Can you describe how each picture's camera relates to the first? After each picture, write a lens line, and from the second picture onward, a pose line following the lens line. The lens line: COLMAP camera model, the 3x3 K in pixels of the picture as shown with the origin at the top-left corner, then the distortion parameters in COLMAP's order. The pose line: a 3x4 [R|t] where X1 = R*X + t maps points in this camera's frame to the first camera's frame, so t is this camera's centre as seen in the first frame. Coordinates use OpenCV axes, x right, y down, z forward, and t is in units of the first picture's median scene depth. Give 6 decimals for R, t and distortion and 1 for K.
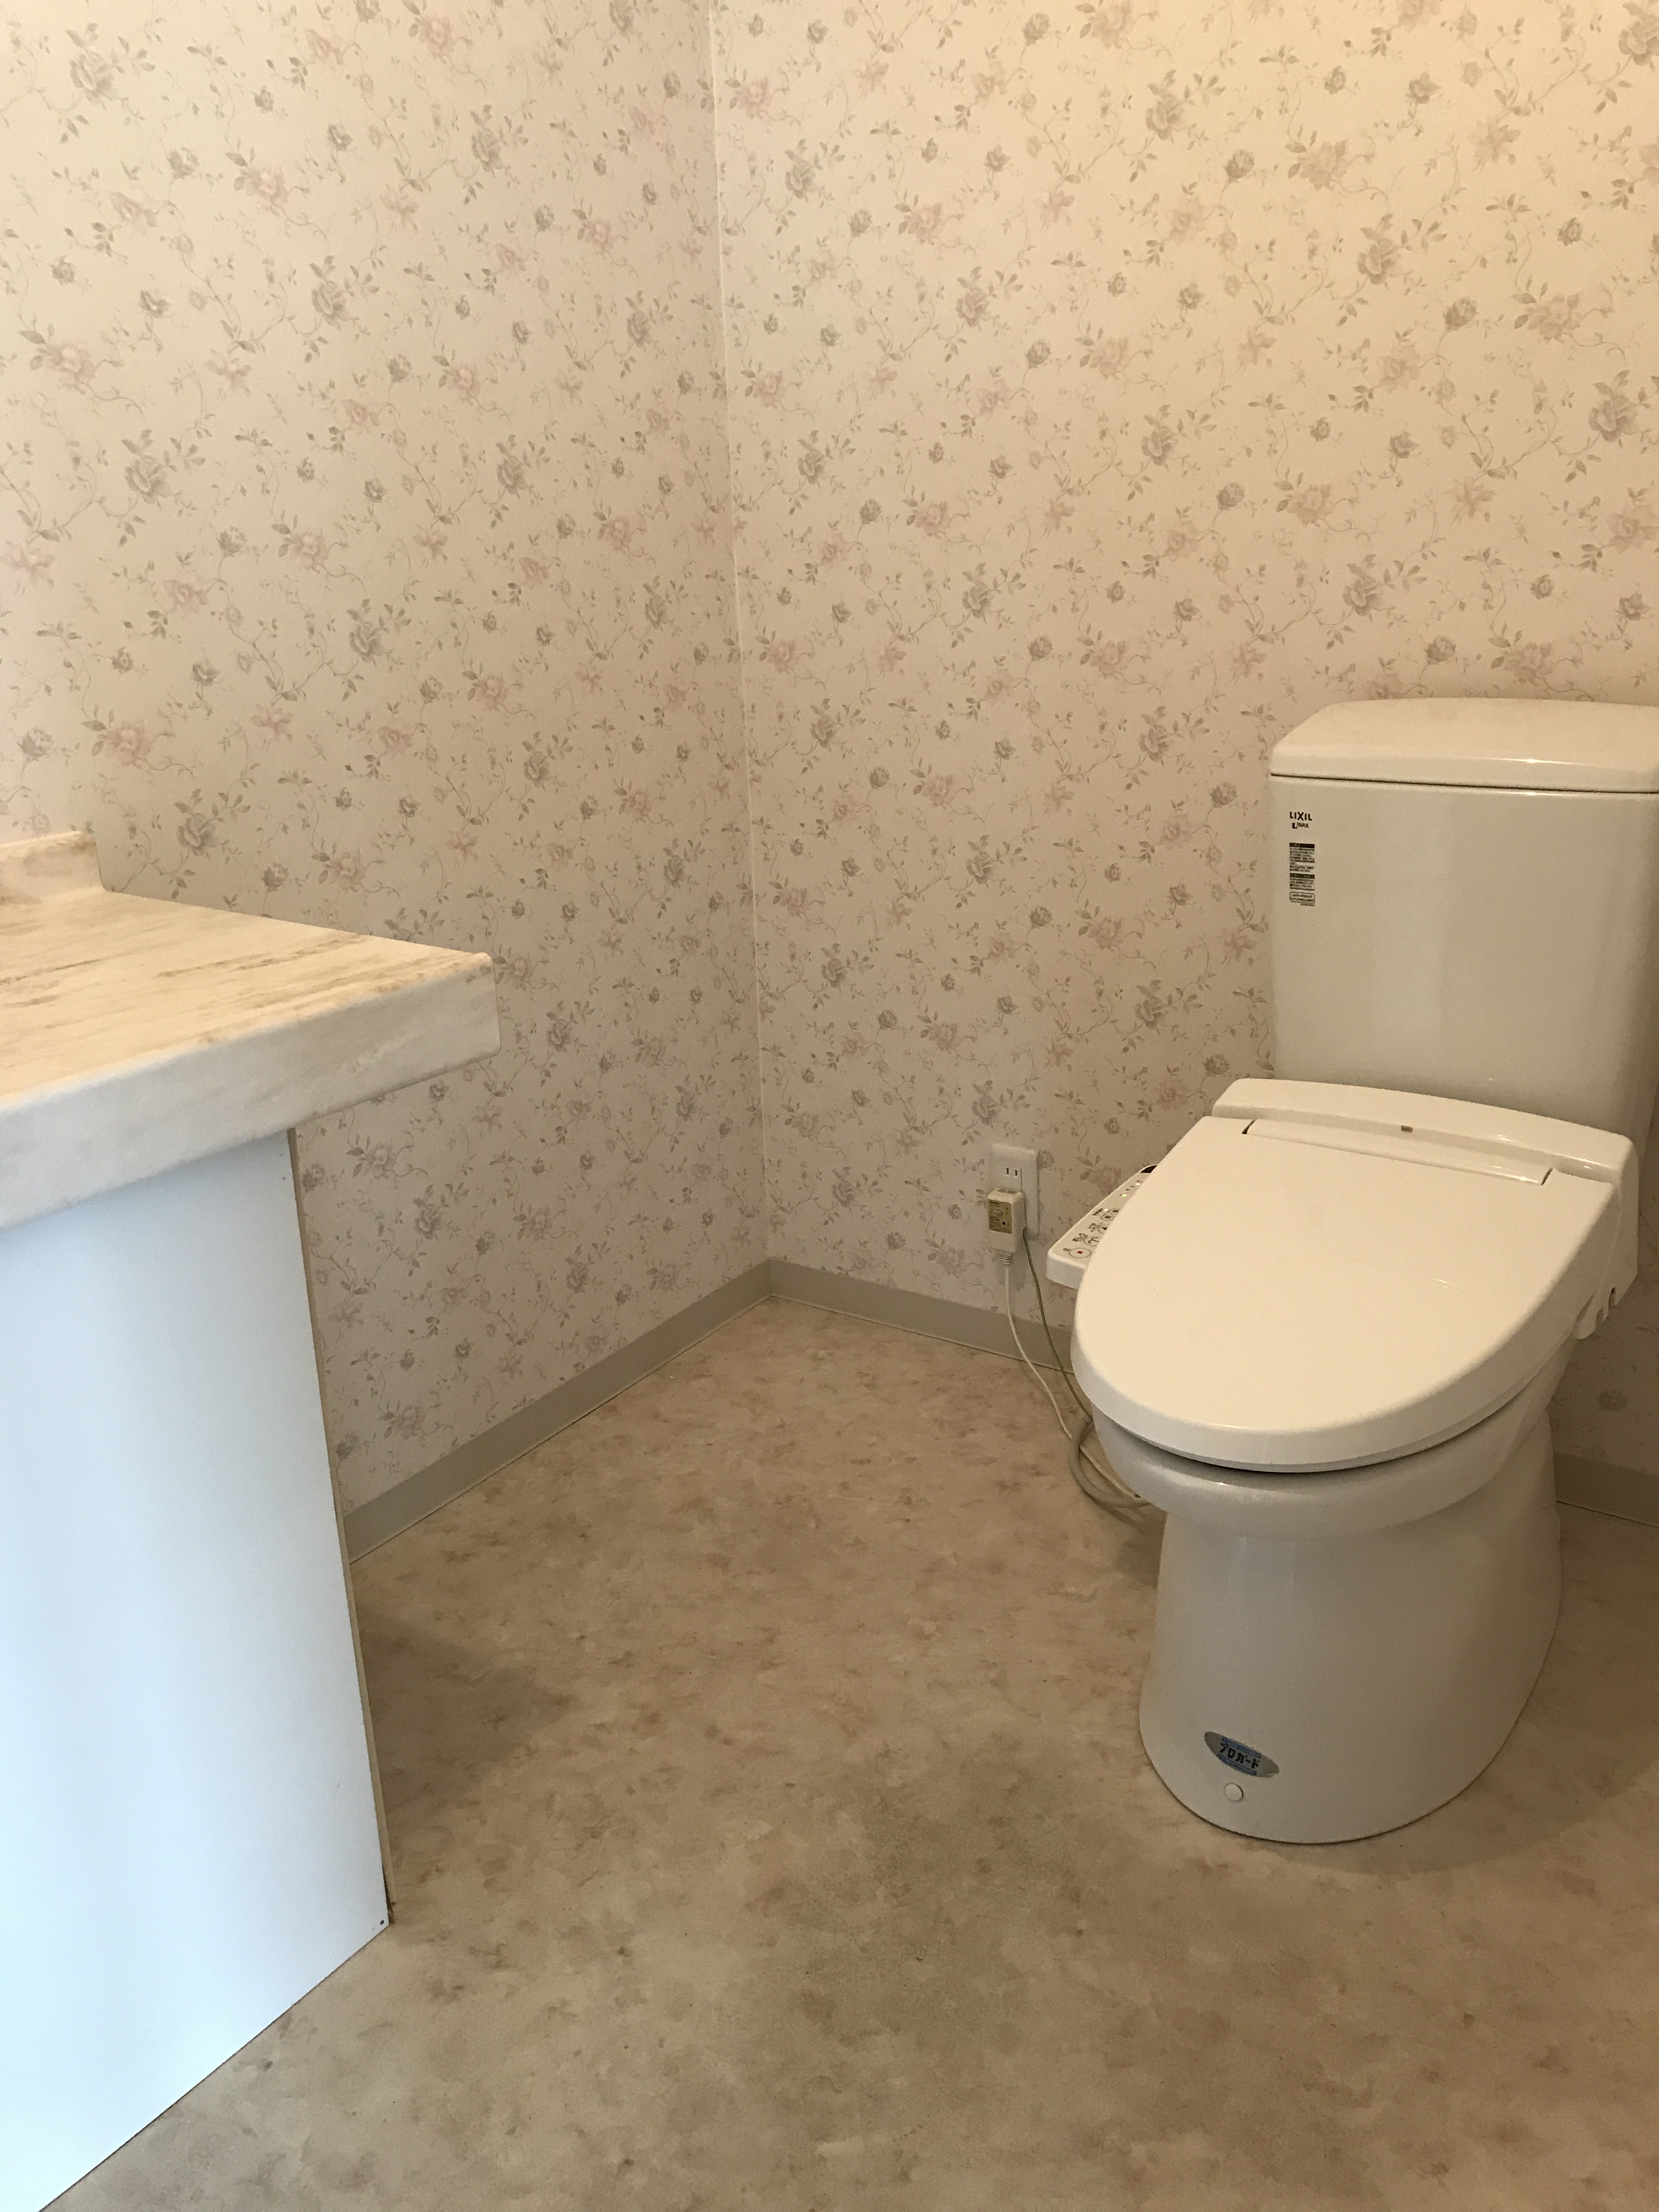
lens RADIAL K [[1807.3, 0, 812.2], [0, 1807.3, 1068.4], [0, 0, 1]] dist [0.004934, 0.008076]
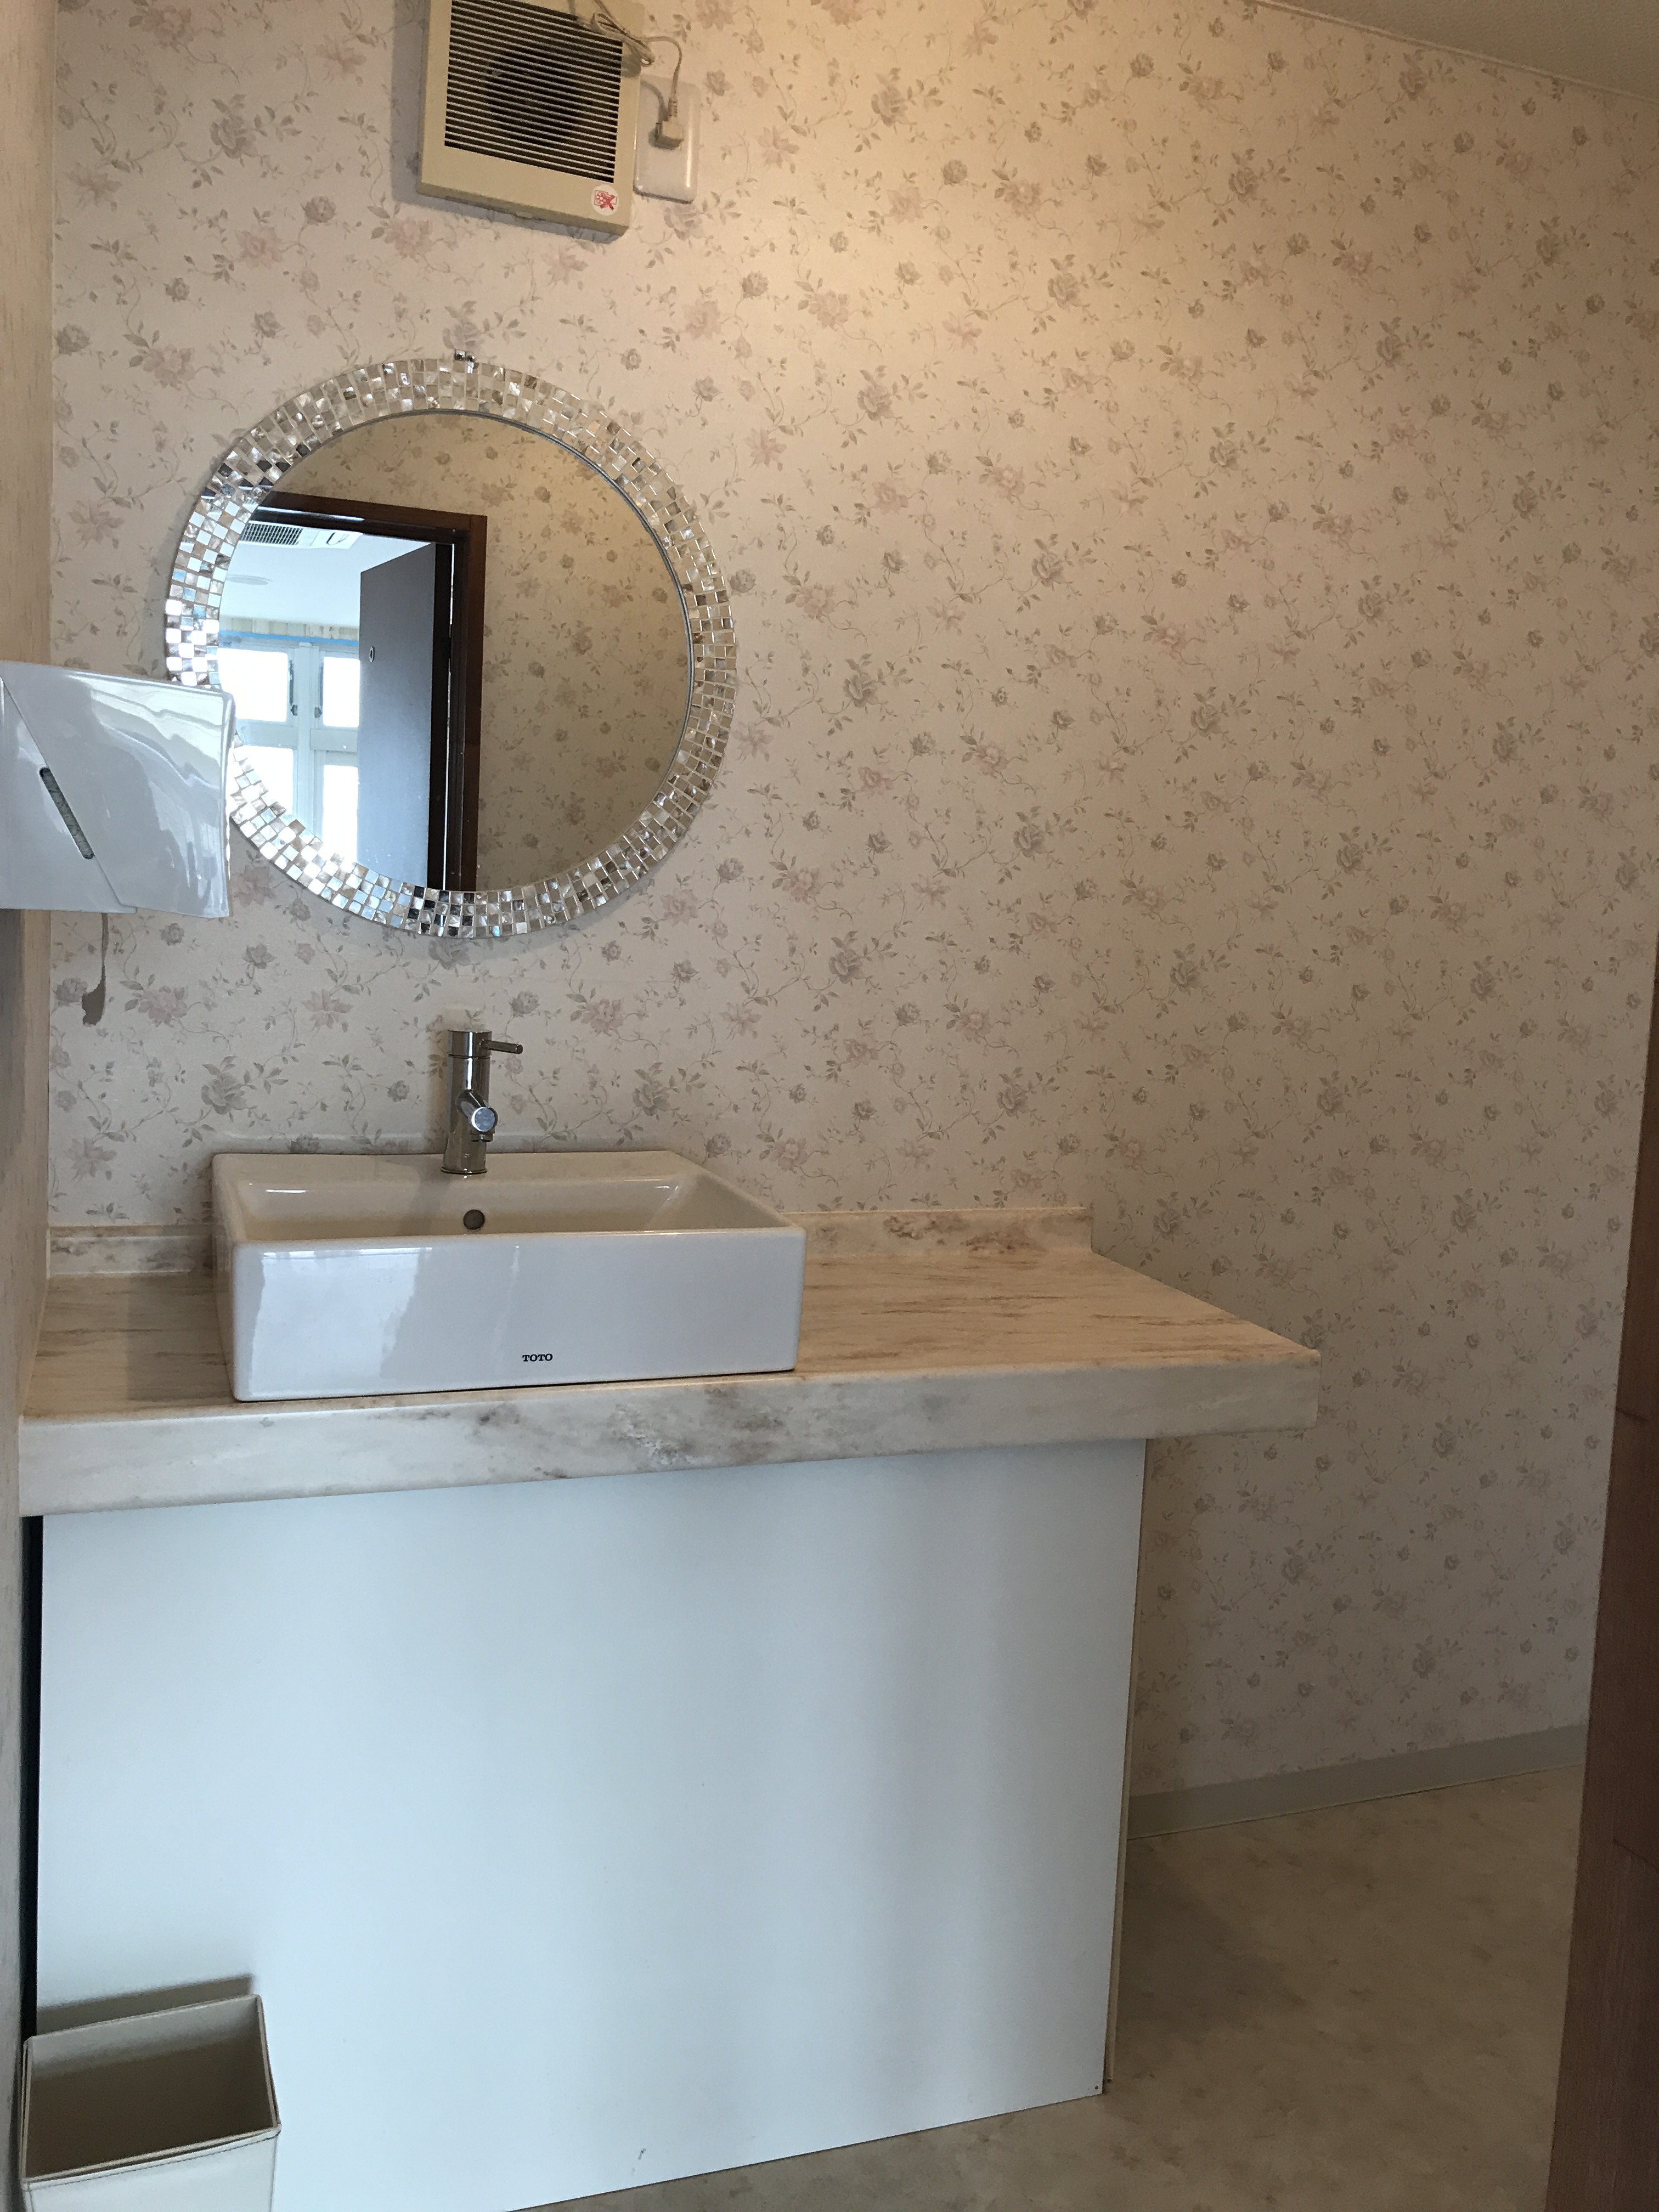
lens RADIAL K [[1807.3, 0, 831.3], [0, 1807.3, 1105.4], [0, 0, 1]] dist [0.004934, 0.008076]
pose [[0.816426, 0.144536, -0.559069, 0.220228], [-0.248519, 0.961866, -0.114248, 0.003527], [0.521237, 0.232214, 0.821212, -0.294763]]
